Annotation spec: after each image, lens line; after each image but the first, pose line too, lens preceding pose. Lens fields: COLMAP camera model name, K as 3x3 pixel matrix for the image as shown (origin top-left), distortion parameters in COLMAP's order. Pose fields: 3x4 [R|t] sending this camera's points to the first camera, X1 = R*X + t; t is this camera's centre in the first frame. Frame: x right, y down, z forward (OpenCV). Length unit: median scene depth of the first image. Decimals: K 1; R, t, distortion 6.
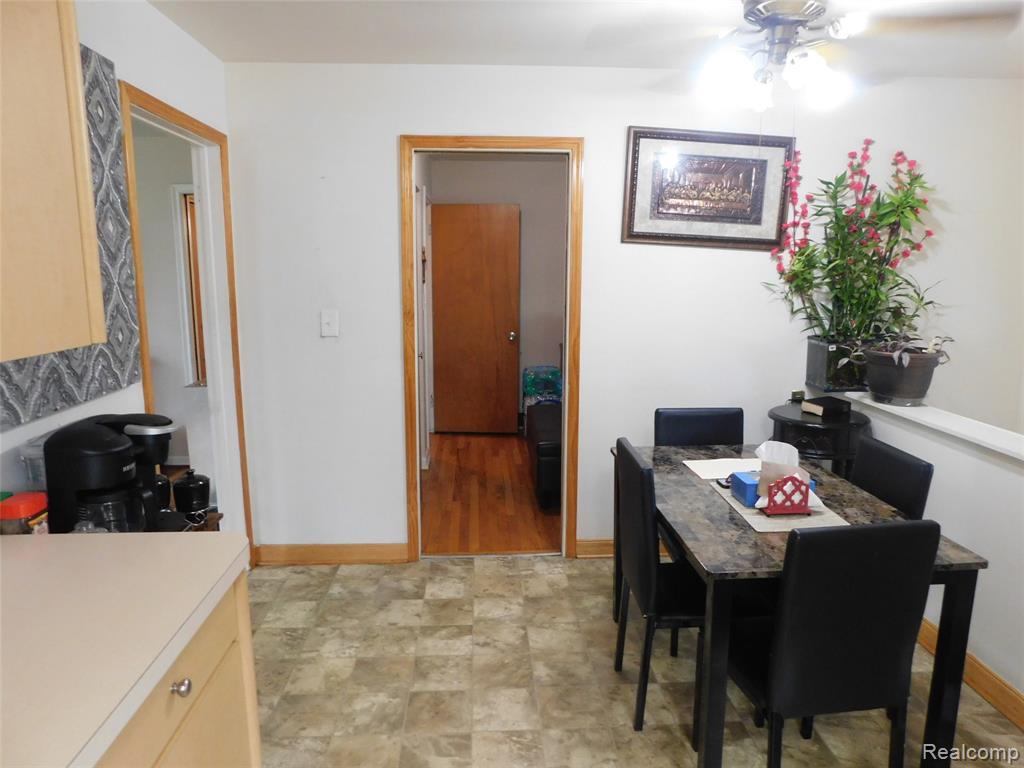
lens RADIAL K [[669.0, 0, 518.4], [0, 669.0, 378.6], [0, 0, 1]] dist [-0.076759, 0.054516]
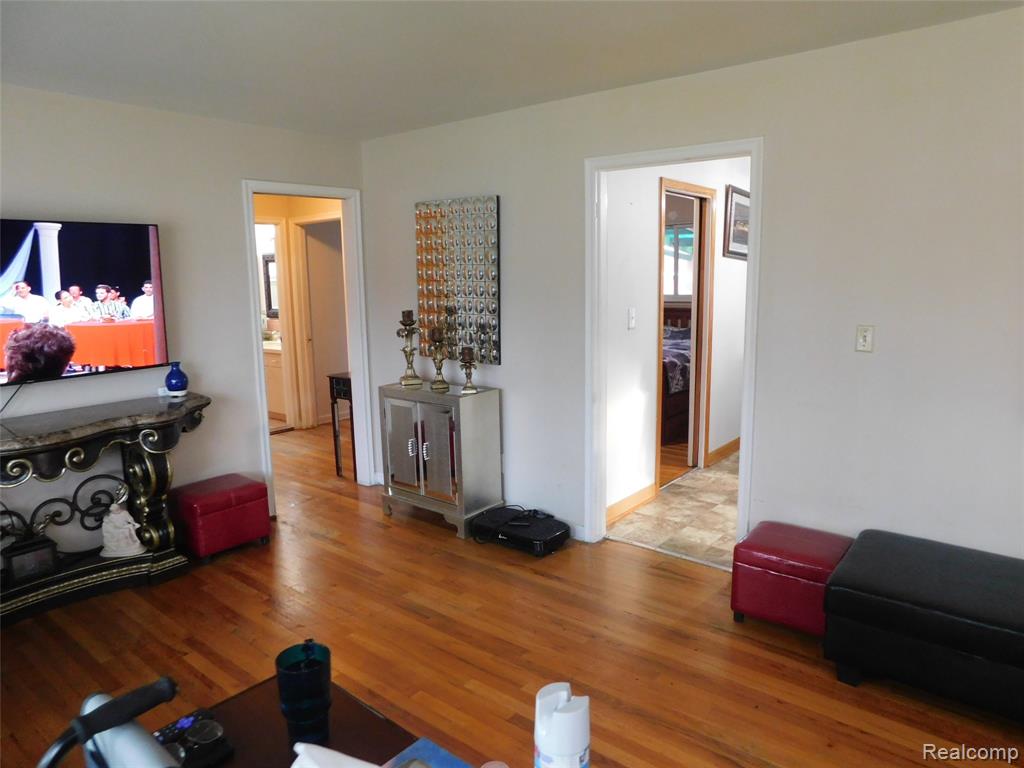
lens RADIAL K [[669.0, 0, 518.4], [0, 669.0, 378.6], [0, 0, 1]] dist [-0.076759, 0.054516]
pose [[0.671405, -0.127545, 0.730033, -1.617177], [0.138184, 0.989349, 0.045764, -0.068084], [-0.728094, 0.070153, 0.681878, 0.356068]]
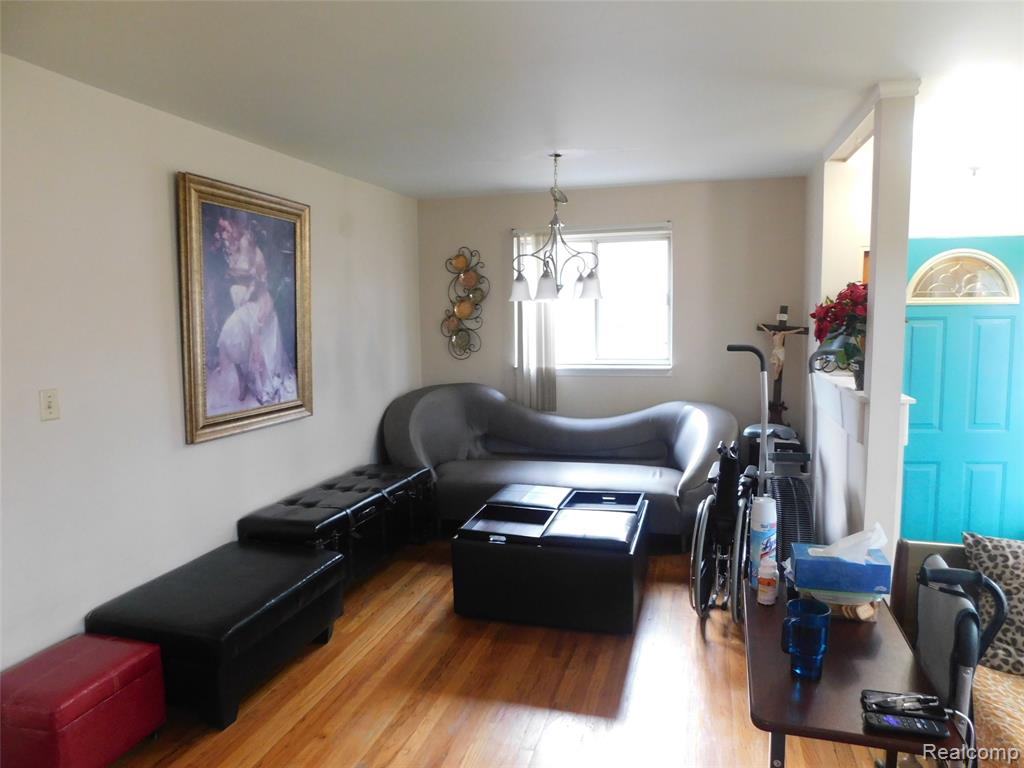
lens RADIAL K [[669.0, 0, 518.4], [0, 669.0, 378.6], [0, 0, 1]] dist [-0.076759, 0.054516]
pose [[-0.942116, -0.022137, 0.334555, -1.386300], [0.070532, 0.962405, 0.262301, -0.226947], [-0.327784, 0.270715, -0.905136, 1.234044]]
